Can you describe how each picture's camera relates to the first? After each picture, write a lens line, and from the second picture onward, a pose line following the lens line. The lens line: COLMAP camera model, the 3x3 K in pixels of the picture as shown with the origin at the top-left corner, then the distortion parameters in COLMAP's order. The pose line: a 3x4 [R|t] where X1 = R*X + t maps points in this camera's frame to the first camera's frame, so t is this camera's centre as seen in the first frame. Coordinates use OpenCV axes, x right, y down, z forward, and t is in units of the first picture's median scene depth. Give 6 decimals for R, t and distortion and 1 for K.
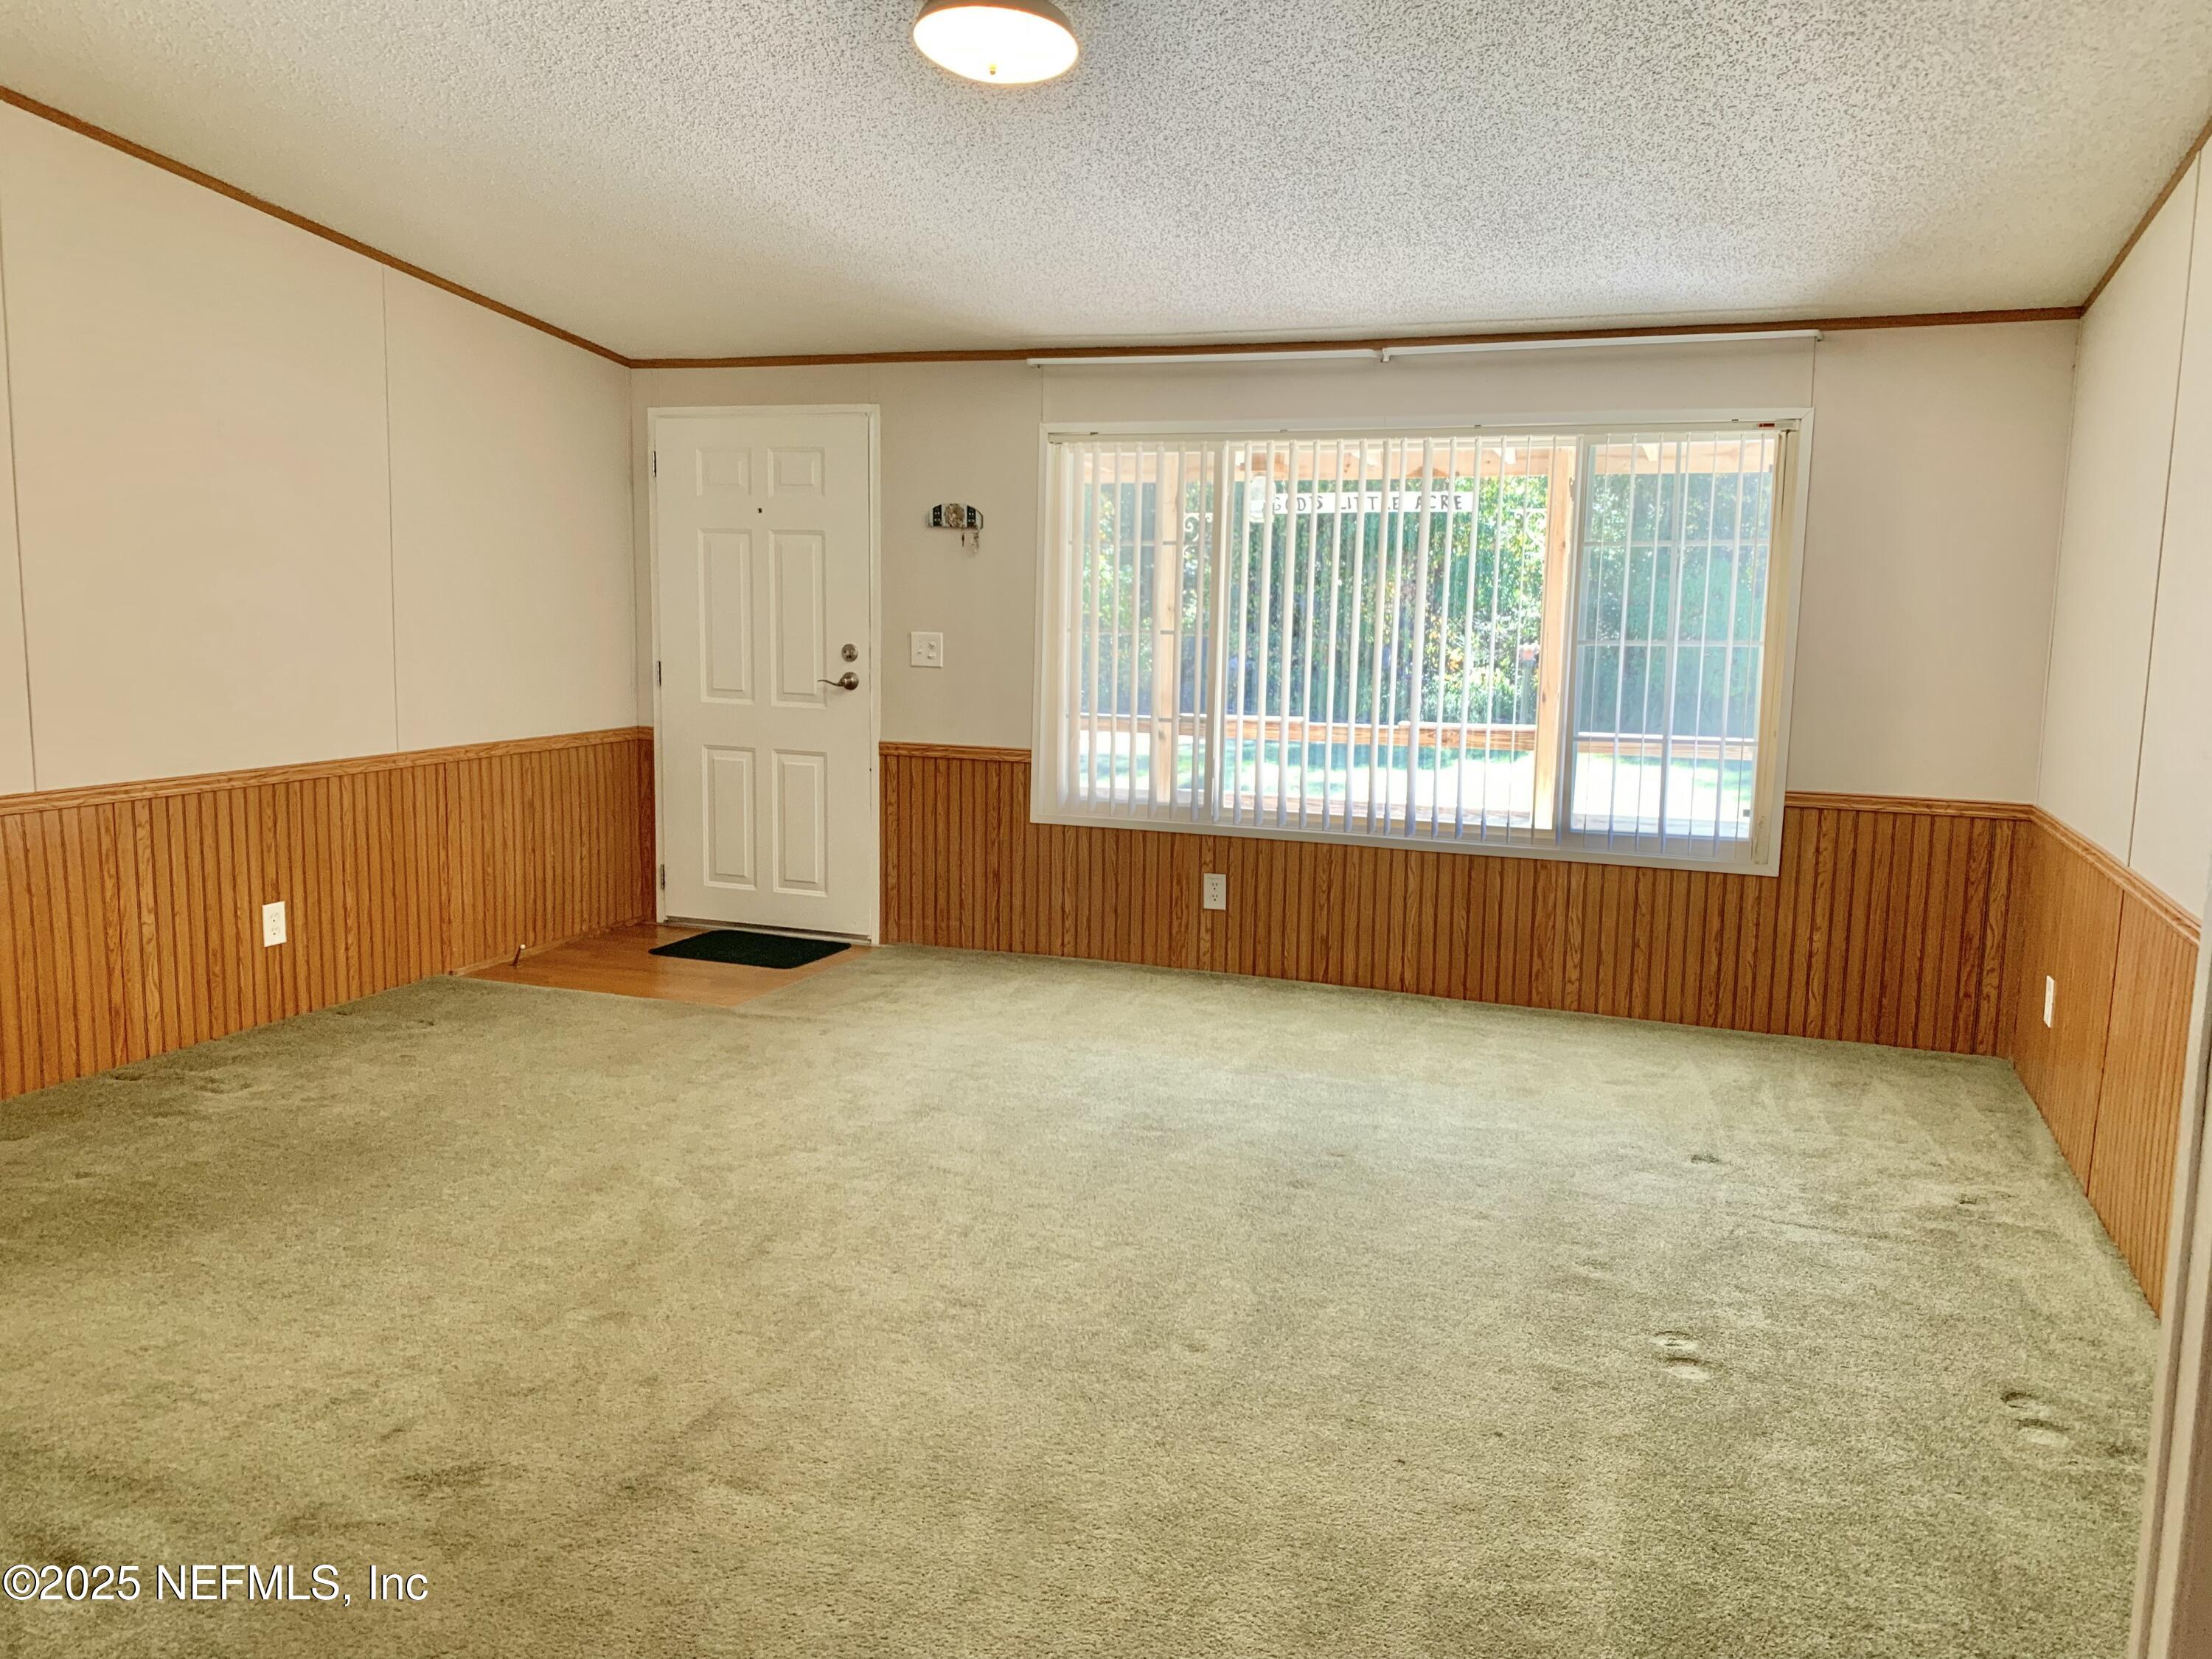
lens RADIAL K [[1684.8, 0, 1117.0], [0, 1684.8, 816.0], [0, 0, 1]] dist [0.114565, -0.211370]
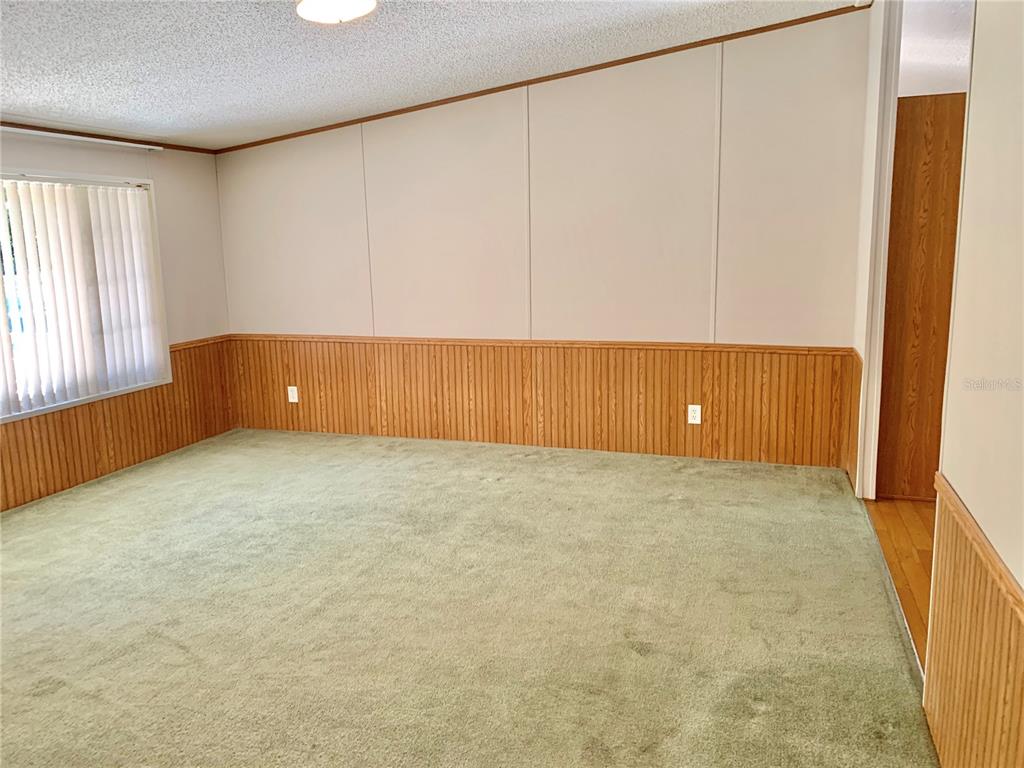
lens RADIAL K [[778.5, 0, 516.1], [0, 778.5, 378.7], [0, 0, 1]] dist [0.057020, -0.084335]
pose [[-0.046171, -0.194024, 0.979910, -0.721248], [0.155037, 0.967677, 0.198907, -0.115528], [-0.986829, 0.161106, -0.014598, 0.583539]]
